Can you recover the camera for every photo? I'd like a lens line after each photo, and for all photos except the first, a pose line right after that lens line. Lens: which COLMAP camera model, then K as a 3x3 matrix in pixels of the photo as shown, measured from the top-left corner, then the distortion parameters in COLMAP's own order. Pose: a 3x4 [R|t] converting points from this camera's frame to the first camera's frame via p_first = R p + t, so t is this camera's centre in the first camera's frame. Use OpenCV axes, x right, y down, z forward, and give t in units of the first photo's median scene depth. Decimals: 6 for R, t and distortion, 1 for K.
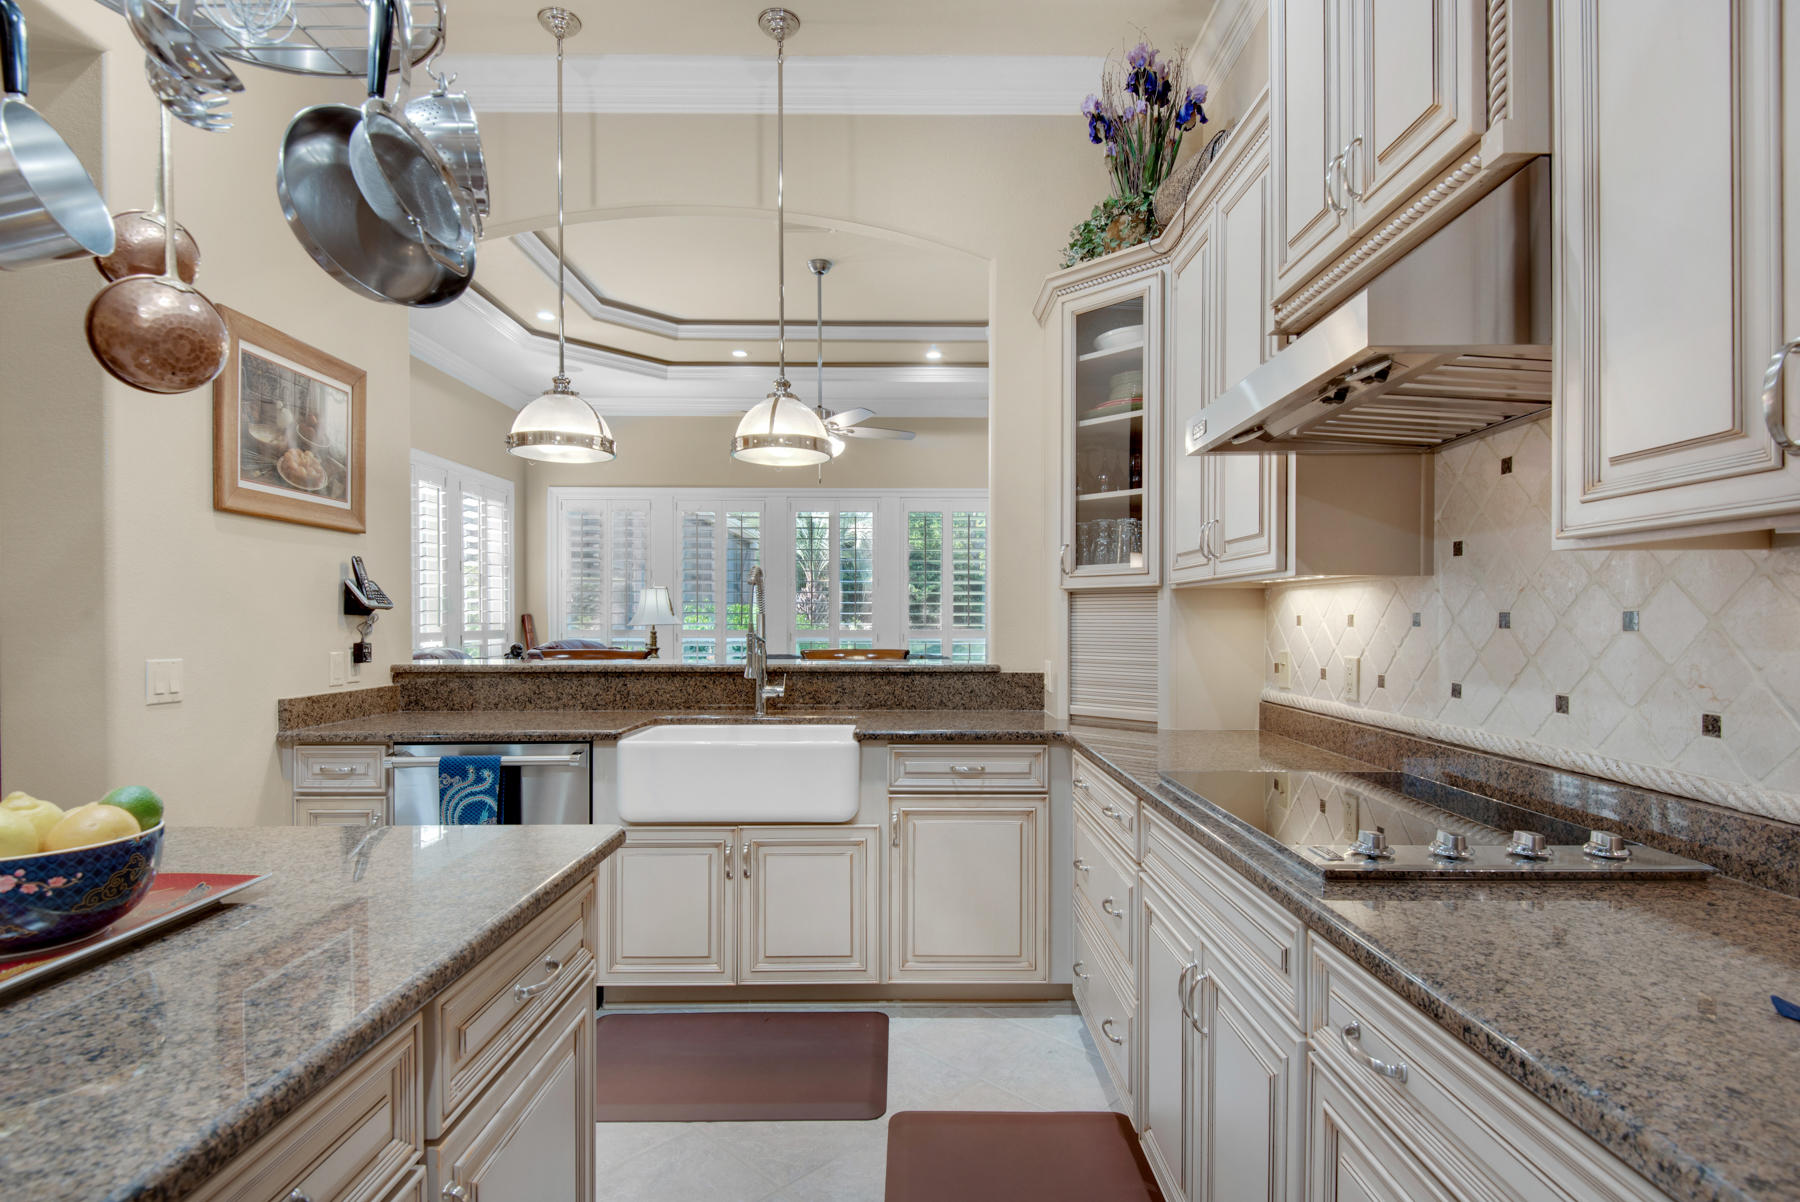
lens RADIAL K [[905.8, 0, 919.0], [0, 905.8, 627.3], [0, 0, 1]] dist [0.005528, -0.001481]
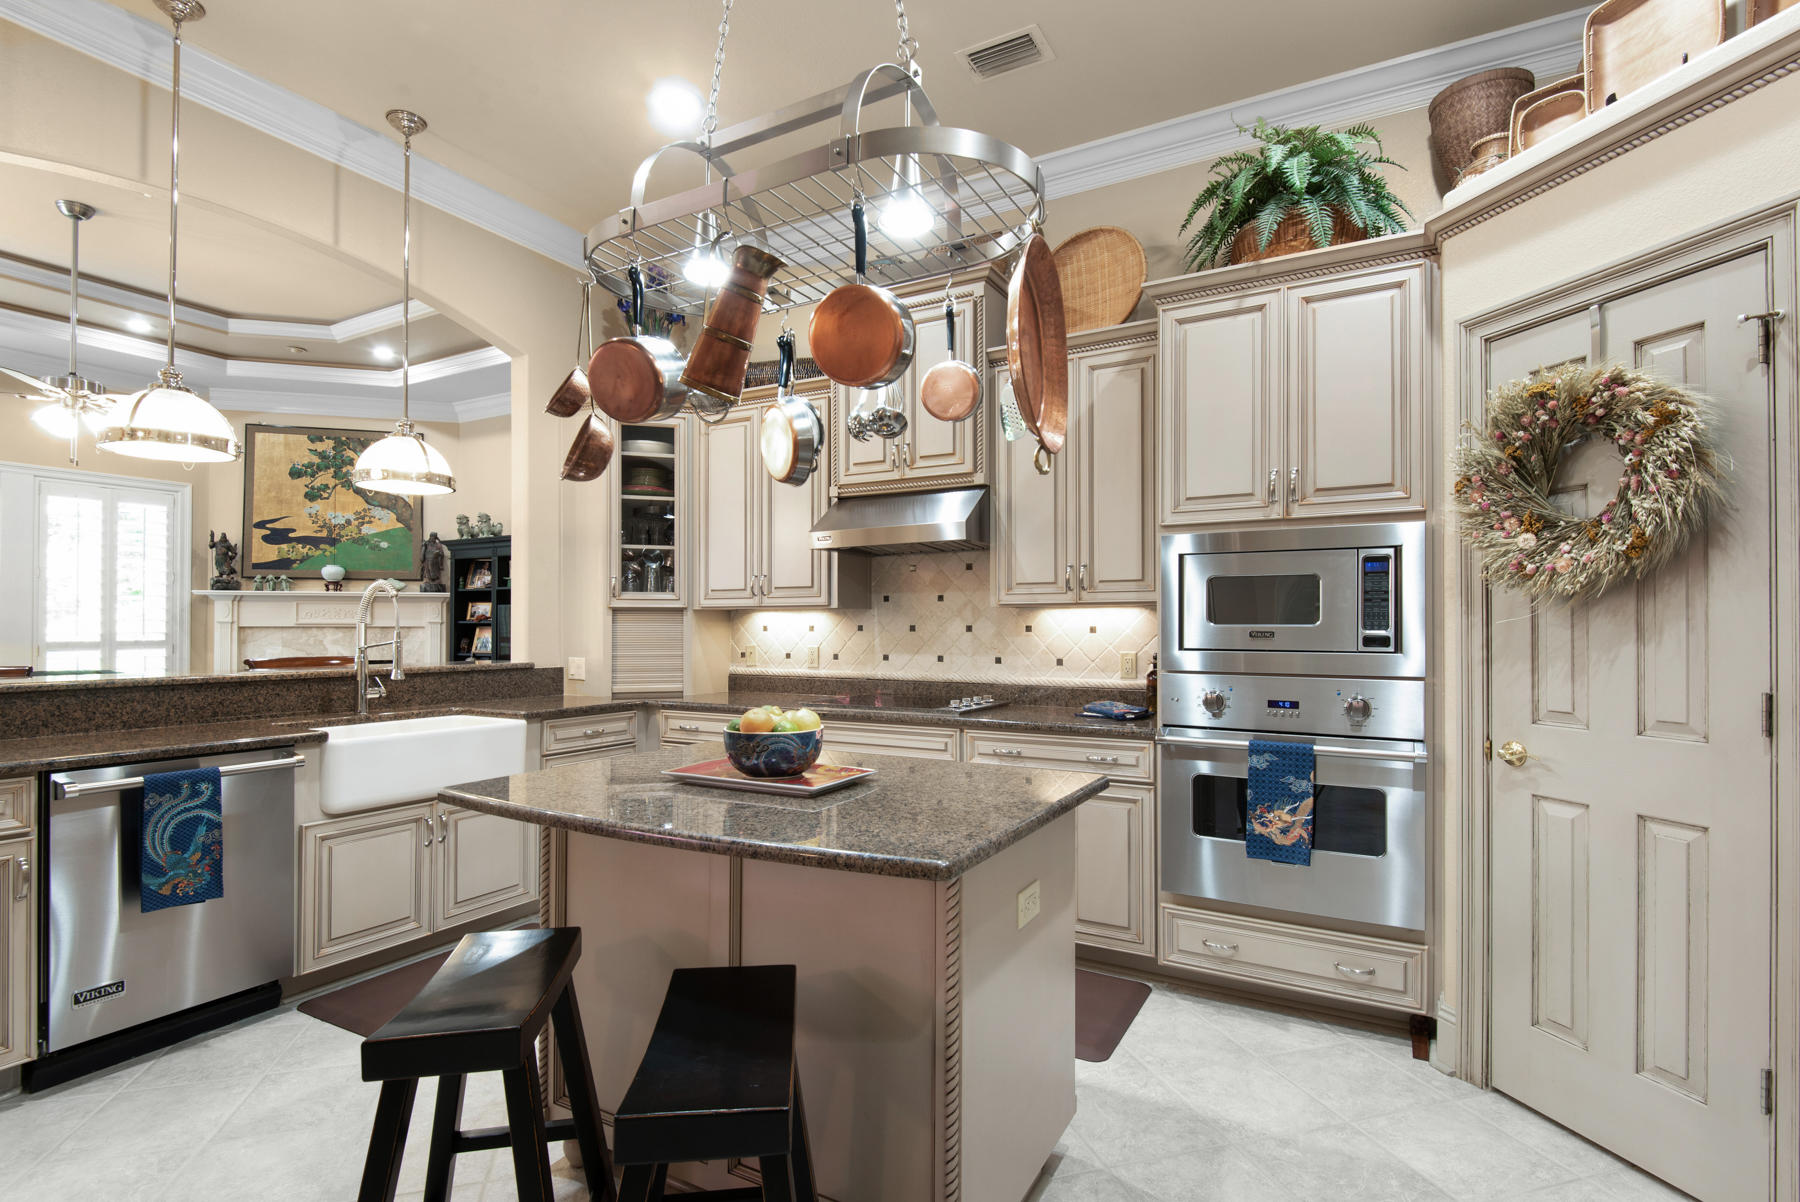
lens RADIAL K [[868.0, 0, 901.5], [0, 868.0, 605.7], [0, 0, 1]] dist [0.012337, -0.001258]
pose [[0.504565, 0.021725, 0.863100, -0.889251], [0.007336, 0.999539, -0.029448, 0.000114], [-0.863342, 0.021191, 0.504173, -0.121261]]
